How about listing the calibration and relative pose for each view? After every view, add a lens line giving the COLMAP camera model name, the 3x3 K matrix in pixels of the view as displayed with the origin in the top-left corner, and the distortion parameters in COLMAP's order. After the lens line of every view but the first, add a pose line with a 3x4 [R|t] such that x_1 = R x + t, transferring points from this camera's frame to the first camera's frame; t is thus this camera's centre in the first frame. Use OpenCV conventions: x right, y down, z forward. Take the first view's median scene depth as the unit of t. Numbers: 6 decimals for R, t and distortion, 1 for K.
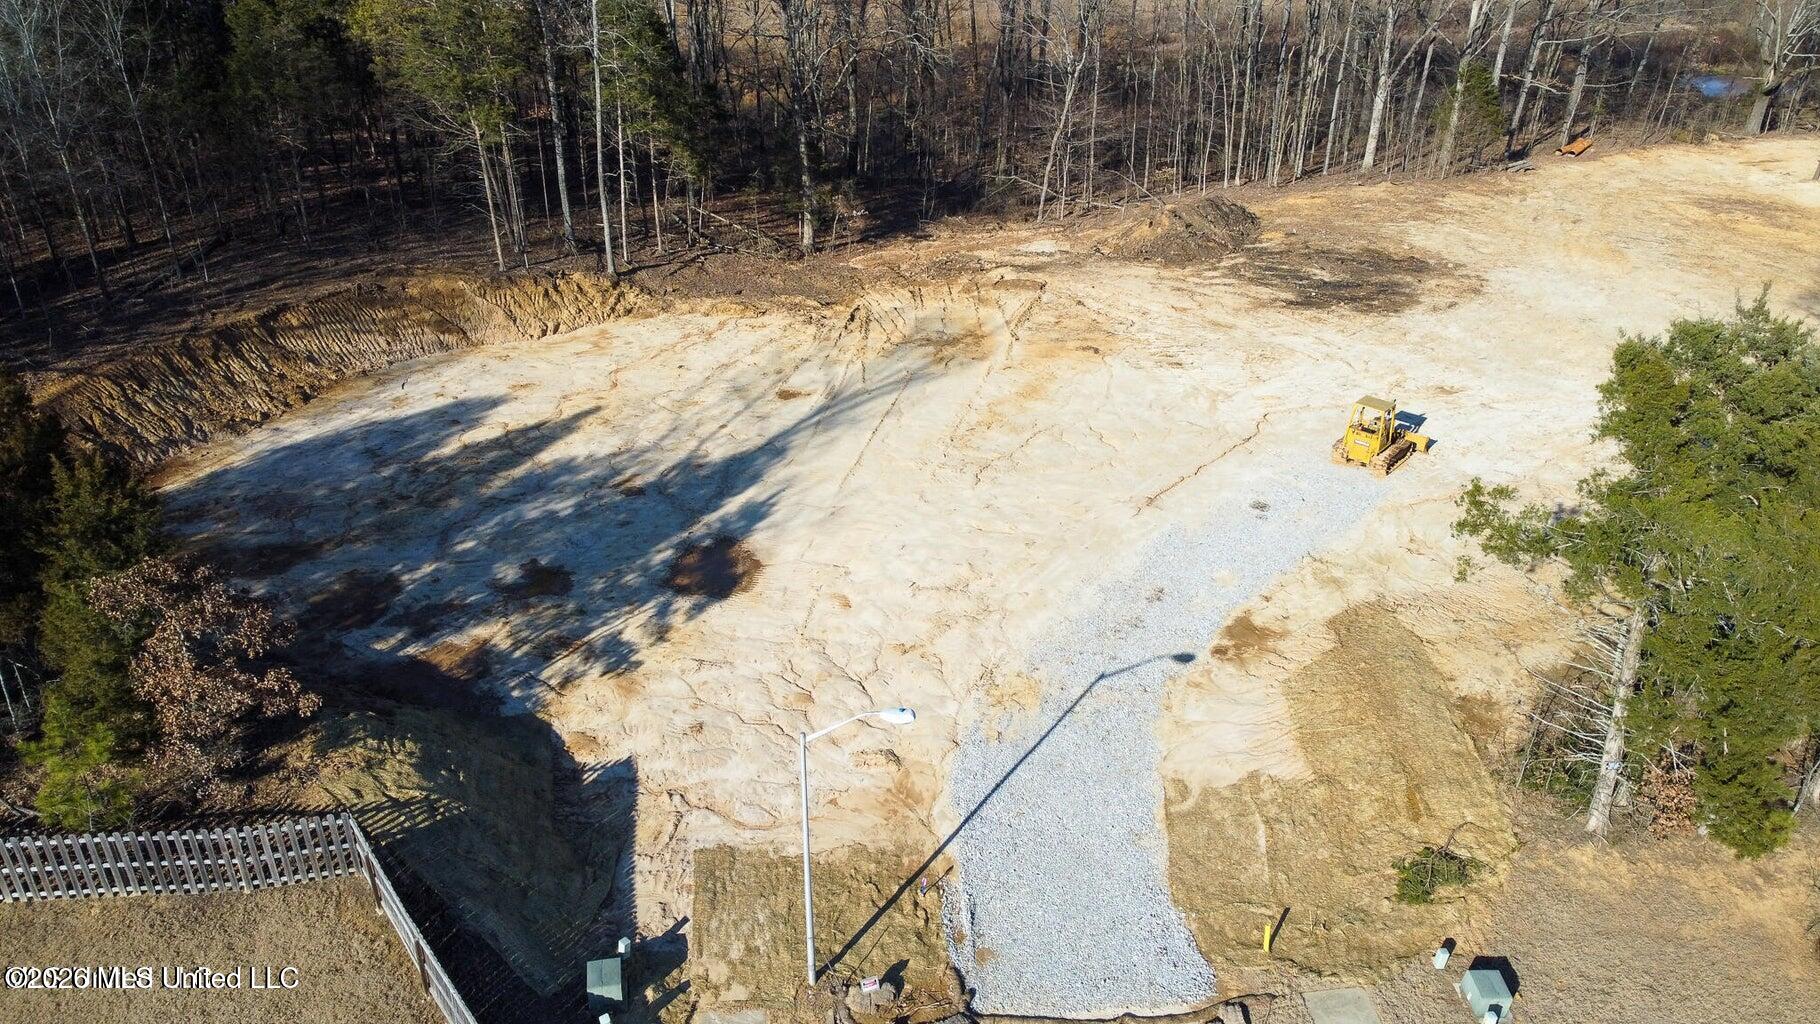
lens RADIAL K [[1393.6, 0, 910.0], [0, 1393.6, 512.0], [0, 0, 1]] dist [0.000076, -0.001850]
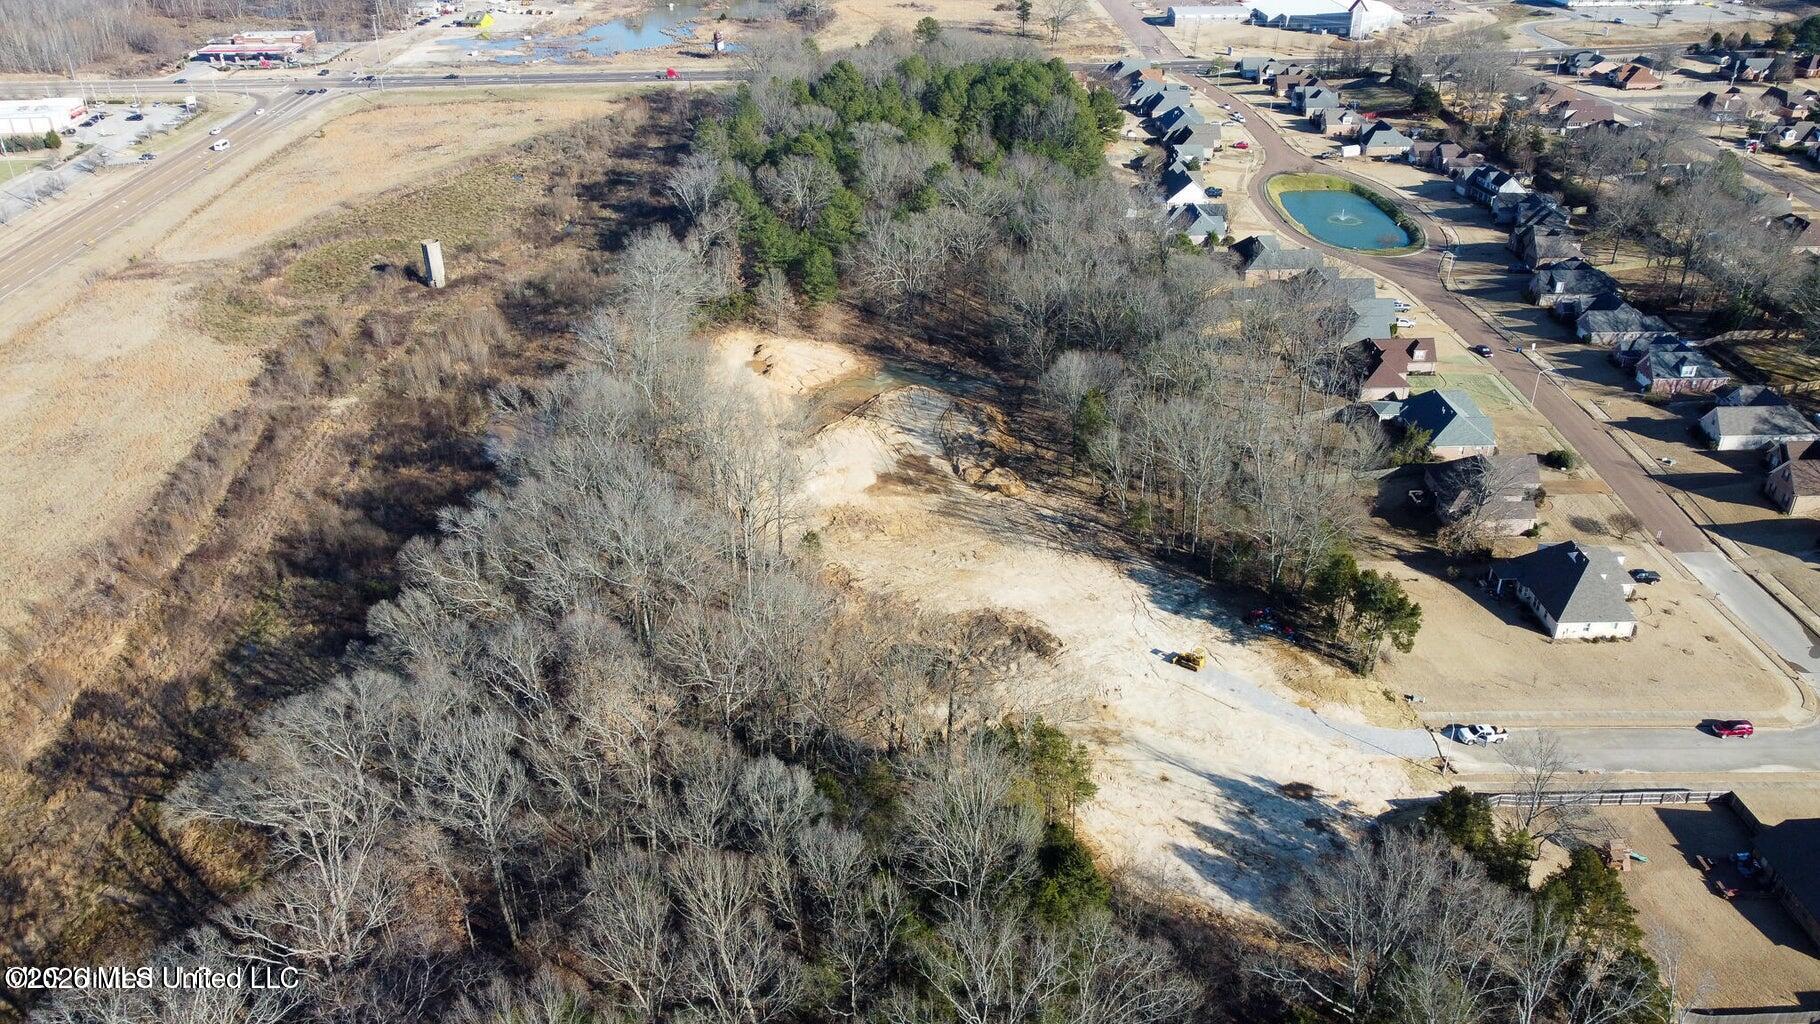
lens RADIAL K [[1364.1, 0, 910.0], [0, 1364.1, 512.0], [0, 0, 1]] dist [0.002828, -0.007114]
pose [[0.071611, -0.483452, 0.872437, -2.439303], [0.471431, 0.787222, 0.397536, -1.970620], [-0.878991, 0.382825, 0.284288, 0.518386]]
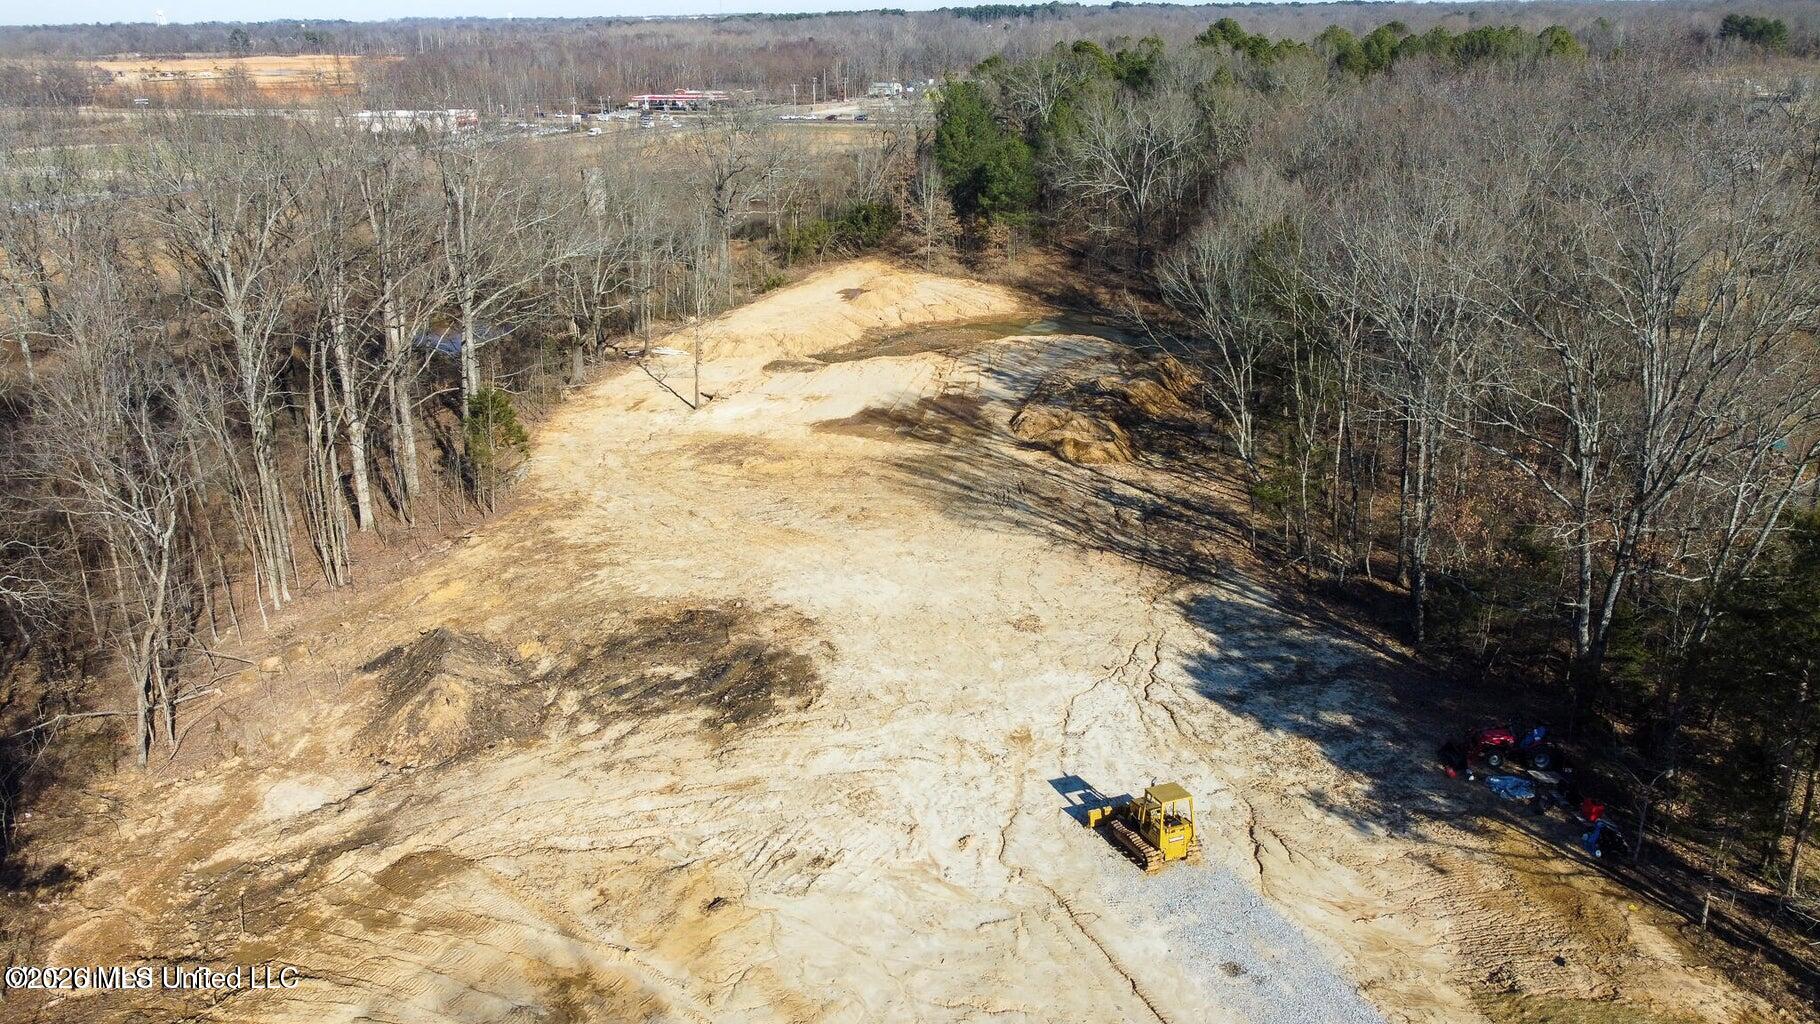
lens RADIAL K [[1364.1, 0, 910.0], [0, 1364.1, 512.0], [0, 0, 1]] dist [0.002828, -0.007114]
pose [[0.475341, -0.306658, 0.824628, -0.405785], [0.425755, 0.900409, 0.089421, -0.381108], [-0.769924, 0.308584, 0.558563, 0.563752]]
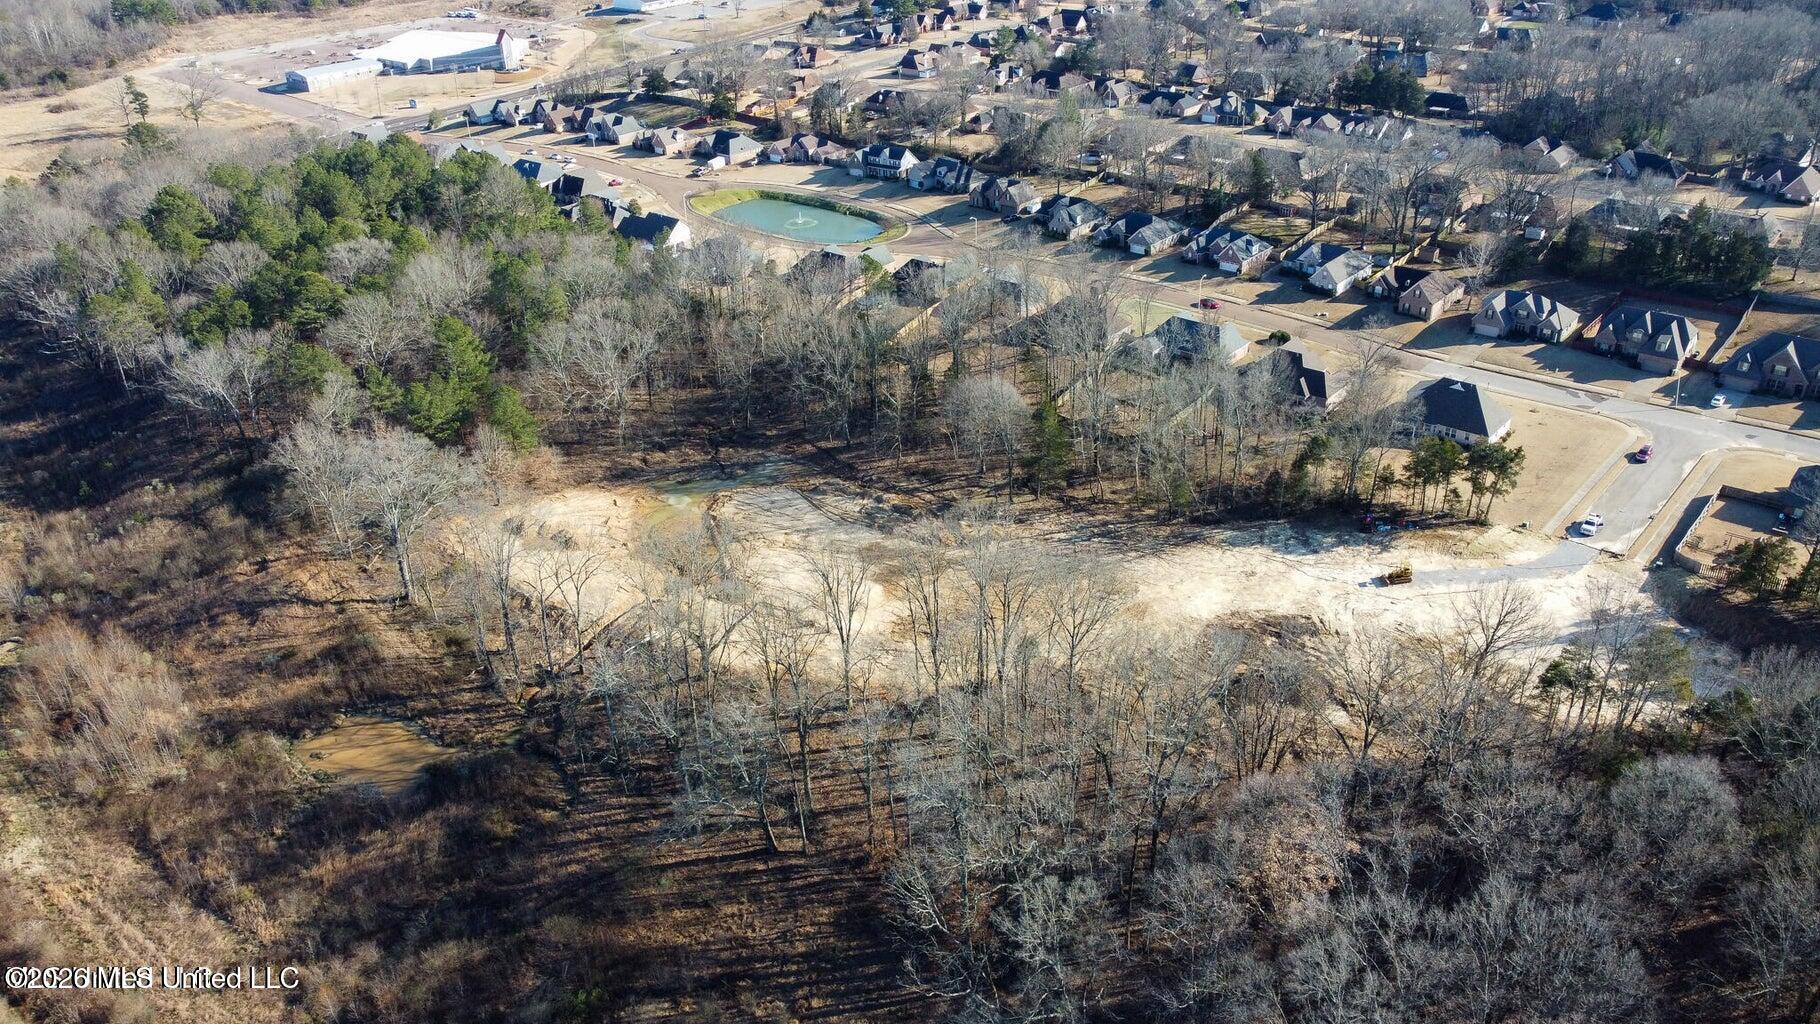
lens RADIAL K [[1380.8, 0, 907.3], [0, 1380.8, 479.2], [0, 0, 1]] dist [0.005982, -0.007367]
pose [[-0.683289, -0.314115, 0.659127, -1.118075], [0.371300, 0.627808, 0.684101, -3.191101], [-0.628691, 0.712172, -0.312343, 2.772552]]
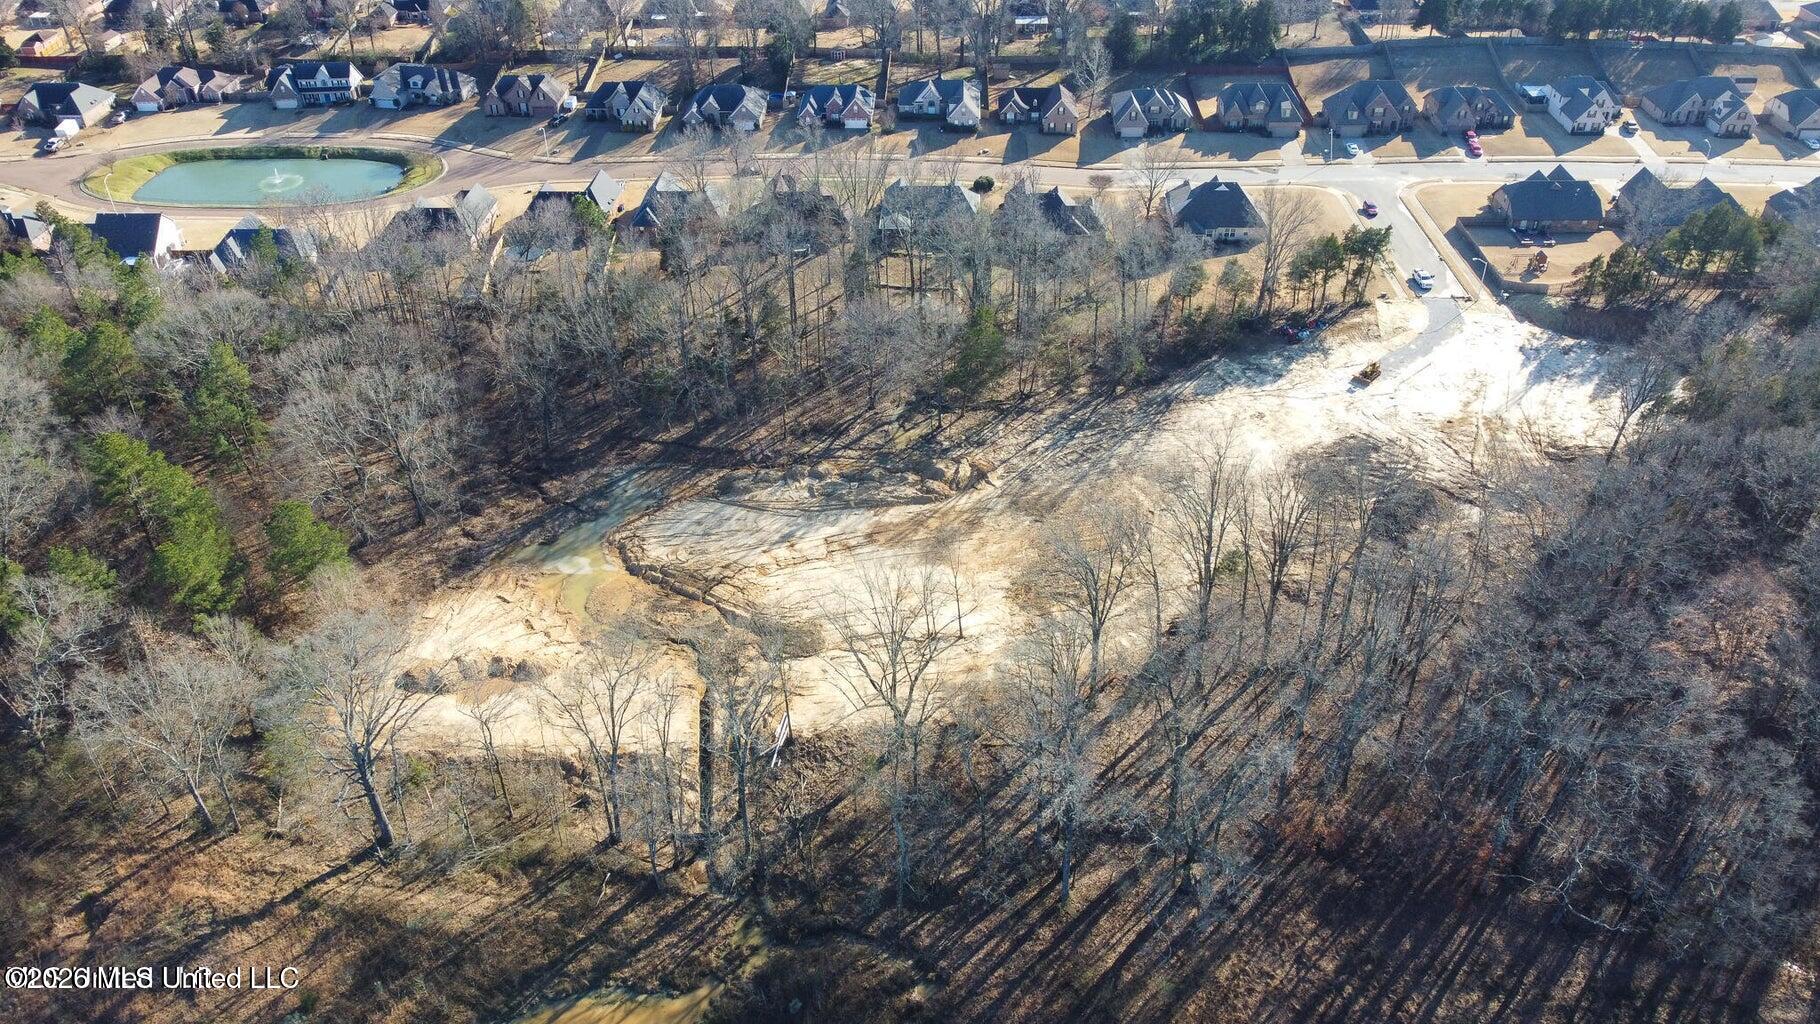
lens RADIAL K [[1380.8, 0, 907.3], [0, 1380.8, 479.2], [0, 0, 1]] dist [0.005982, -0.007367]
pose [[-0.989171, -0.067638, 0.130256, 1.074553], [0.084449, 0.463570, 0.882027, -3.411125], [-0.120041, 0.883475, -0.452838, 3.154487]]
